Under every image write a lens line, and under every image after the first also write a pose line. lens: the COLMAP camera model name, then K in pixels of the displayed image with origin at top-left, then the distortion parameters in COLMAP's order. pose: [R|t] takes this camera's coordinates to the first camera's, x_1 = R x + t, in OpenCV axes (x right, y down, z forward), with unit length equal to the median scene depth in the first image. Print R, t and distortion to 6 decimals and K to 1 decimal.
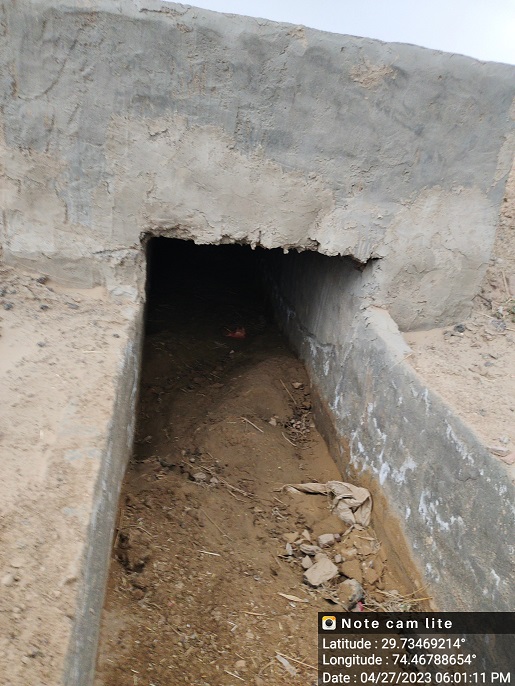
lens RADIAL K [[517.8, 0, 214.3], [0, 517.8, 342.8], [0, 0, 1]] dist [0.029518, -0.121833]
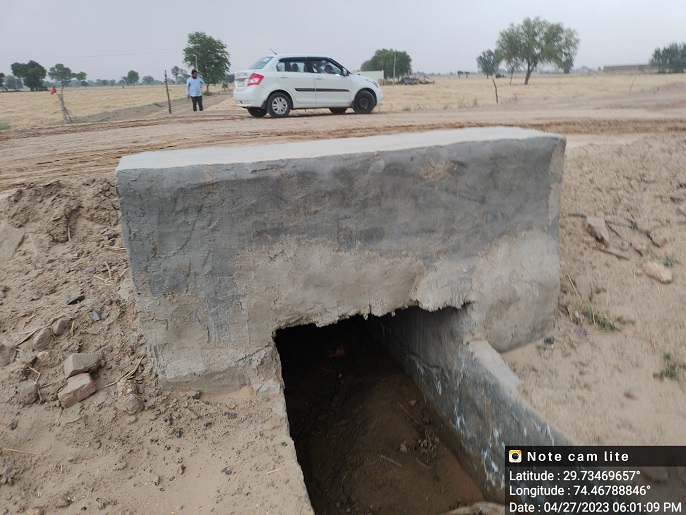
lens RADIAL K [[517.8, 0, 312.0], [0, 517.8, 256.3], [0, 0, 1]] dist [0.029518, -0.121833]
pose [[0.975169, -0.205218, 0.083249, -0.117738], [0.213181, 0.971688, -0.101866, -0.241362], [-0.059988, 0.117083, 0.991309, -0.161549]]
